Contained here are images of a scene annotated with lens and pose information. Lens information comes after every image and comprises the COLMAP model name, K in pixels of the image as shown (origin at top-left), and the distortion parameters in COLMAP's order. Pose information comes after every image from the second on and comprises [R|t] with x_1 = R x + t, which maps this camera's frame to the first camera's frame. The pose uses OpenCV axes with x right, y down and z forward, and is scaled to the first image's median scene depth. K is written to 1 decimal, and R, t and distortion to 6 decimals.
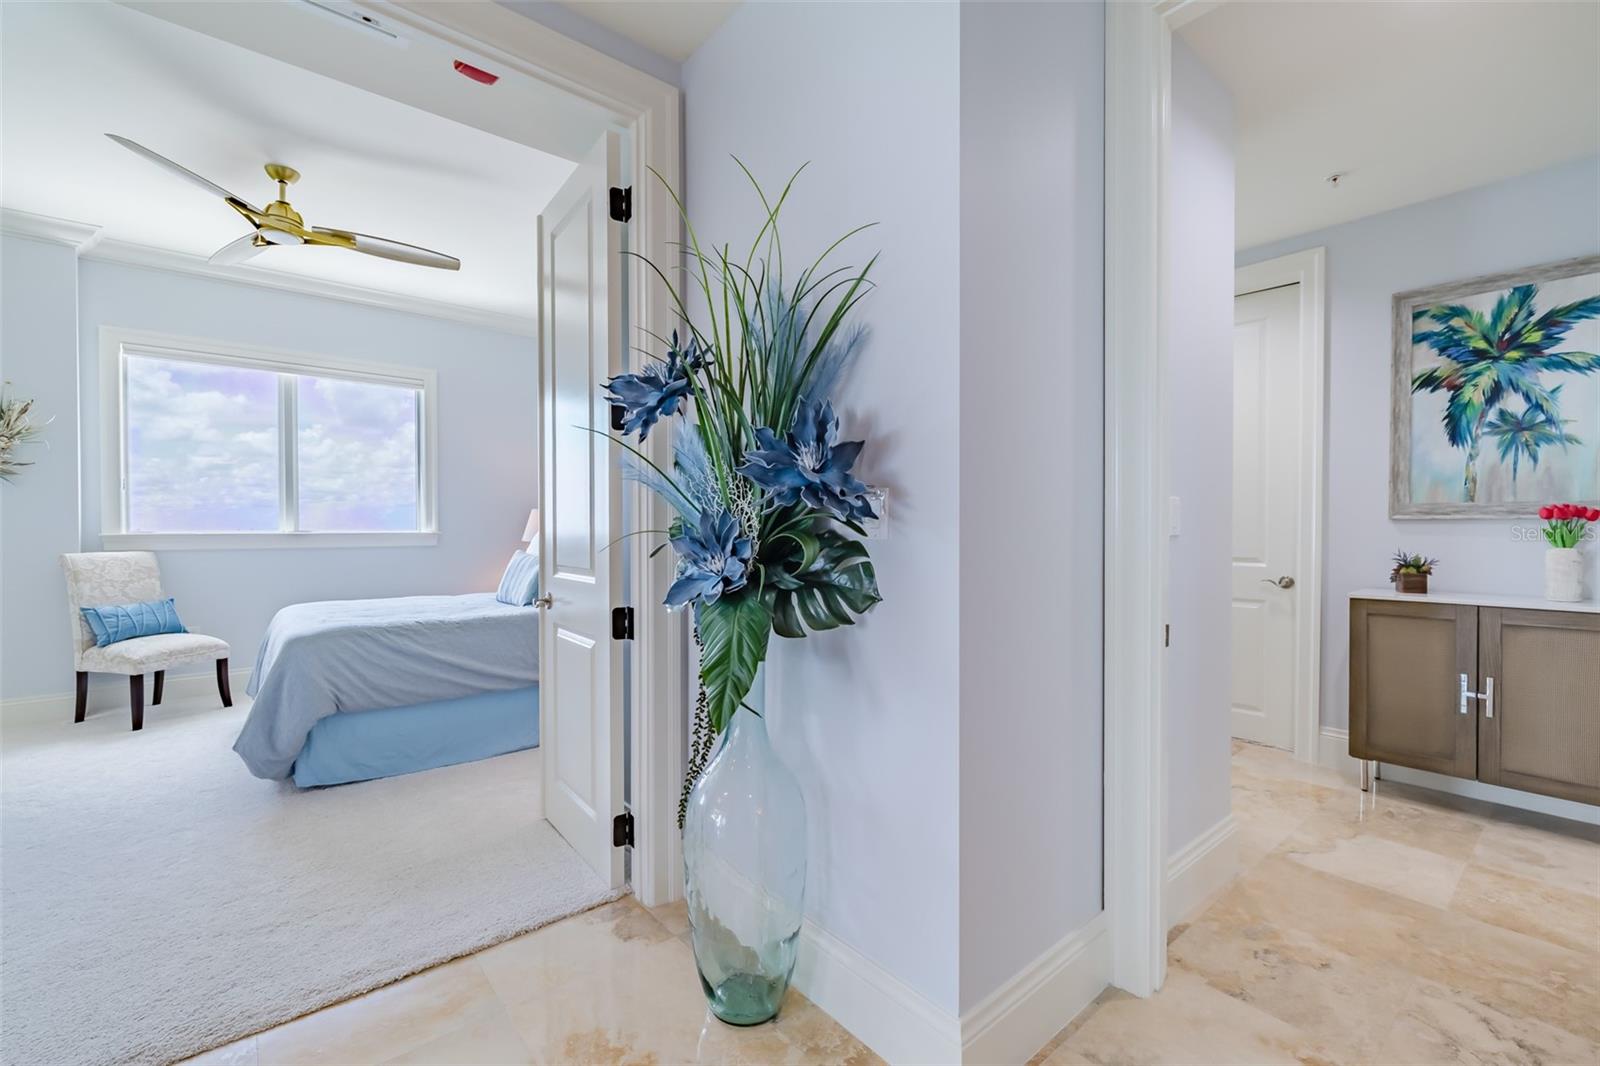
lens RADIAL K [[686.0, 0, 801.5], [0, 686.0, 540.3], [0, 0, 1]] dist [-0.001948, -0.000369]
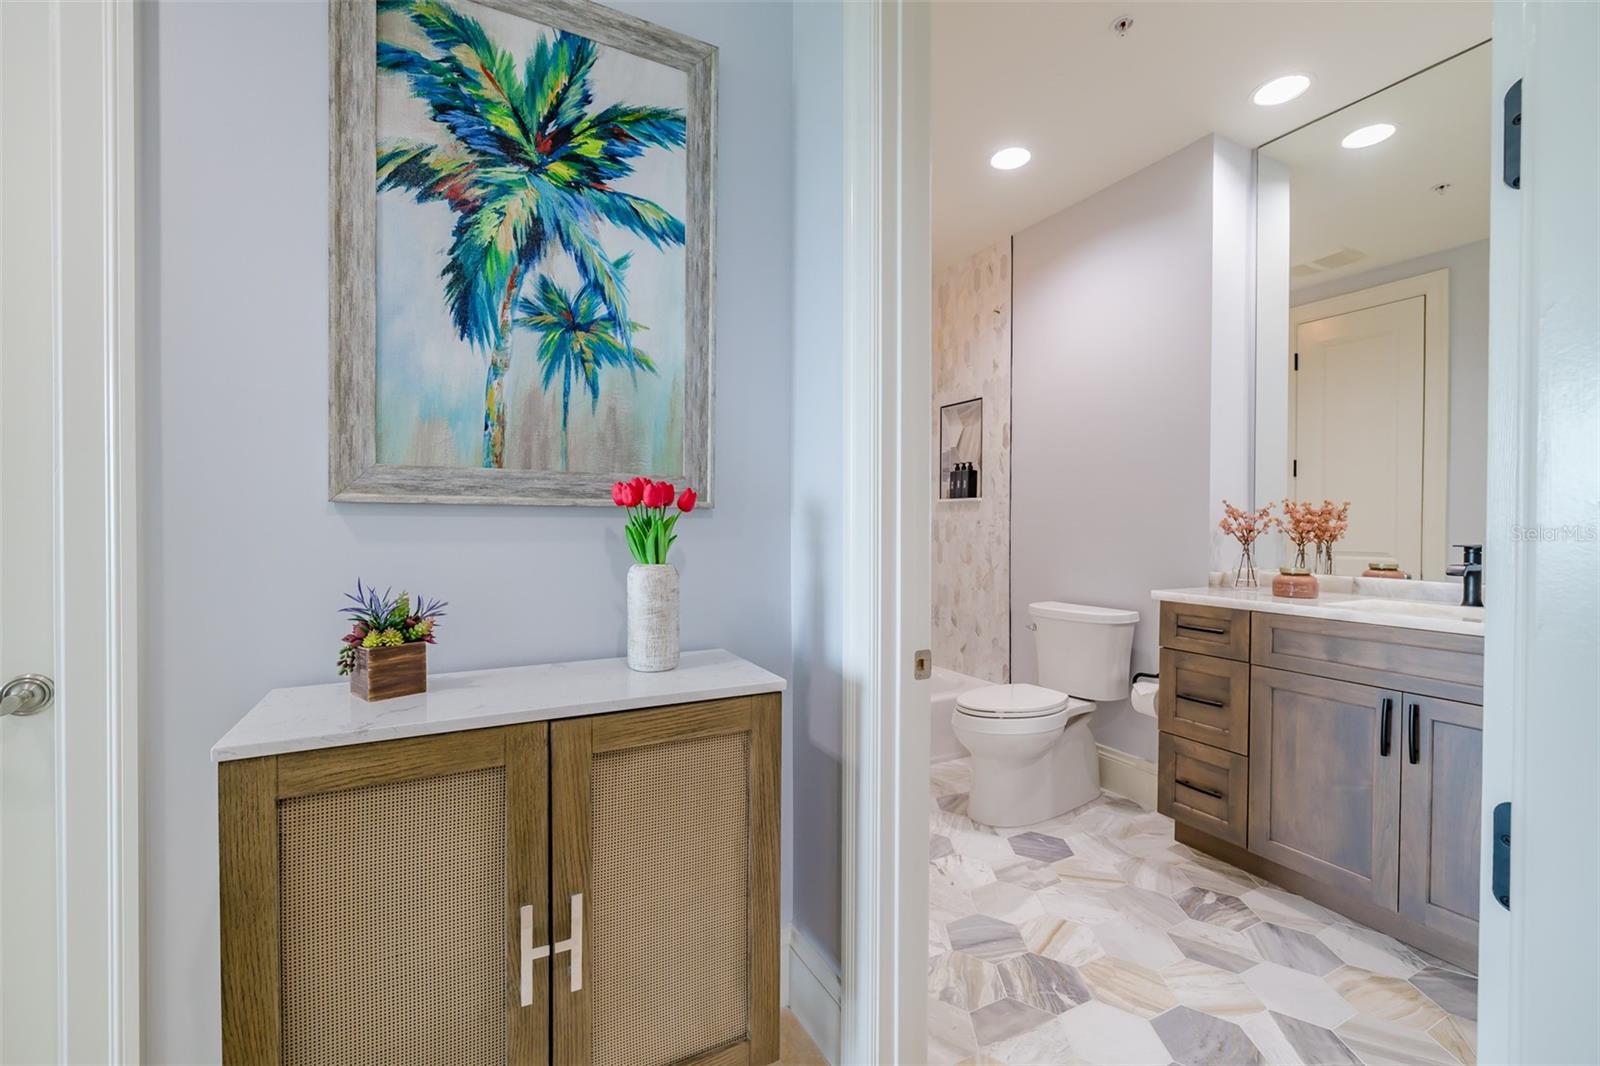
lens RADIAL K [[669.8, 0, 802.6], [0, 669.8, 527.6], [0, 0, 1]] dist [-0.001191, -0.000088]
pose [[0.221846, -0.008520, 0.975044, 0.597122], [0.014517, 0.999880, 0.005434, -0.015404], [-0.974974, 0.012949, 0.221943, 0.713982]]
